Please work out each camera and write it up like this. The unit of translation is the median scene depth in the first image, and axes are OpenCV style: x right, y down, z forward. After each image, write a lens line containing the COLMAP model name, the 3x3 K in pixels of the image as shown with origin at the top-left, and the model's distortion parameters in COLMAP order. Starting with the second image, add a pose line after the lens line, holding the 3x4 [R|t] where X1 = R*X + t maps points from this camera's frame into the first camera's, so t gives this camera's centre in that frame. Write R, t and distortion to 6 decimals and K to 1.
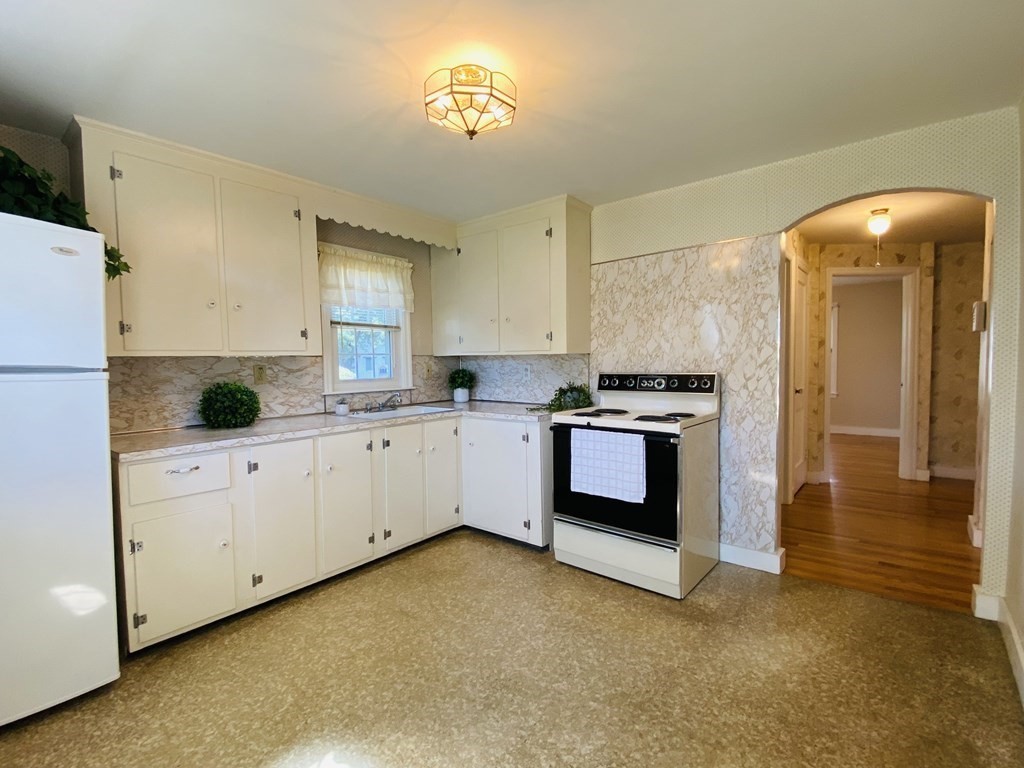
lens RADIAL K [[509.1, 0, 516.1], [0, 509.1, 385.7], [0, 0, 1]] dist [0.006019, -0.001344]
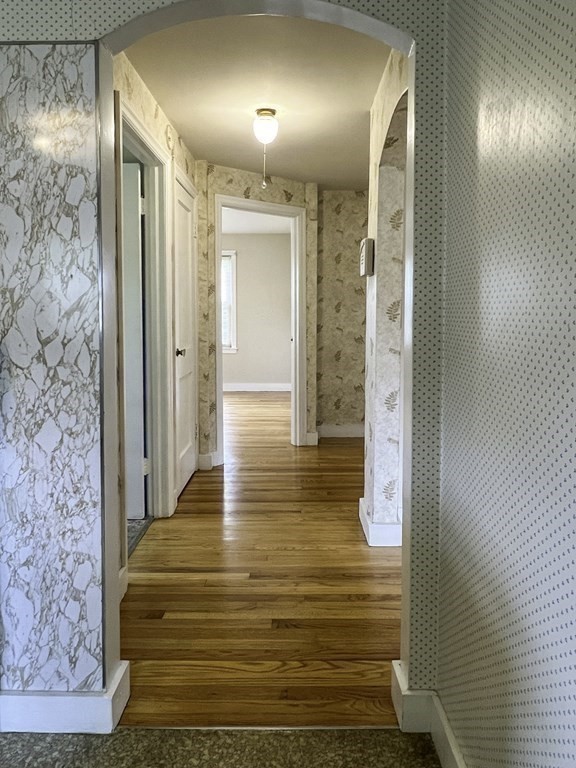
lens RADIAL K [[375.4, 0, 290.5], [0, 375.4, 382.9], [0, 0, 1]] dist [-0.002906, 0.000085]
pose [[0.794226, -0.094375, 0.600248, 0.362091], [0.017291, 0.990975, 0.132928, -0.015266], [-0.607376, -0.095196, 0.788690, 0.491849]]
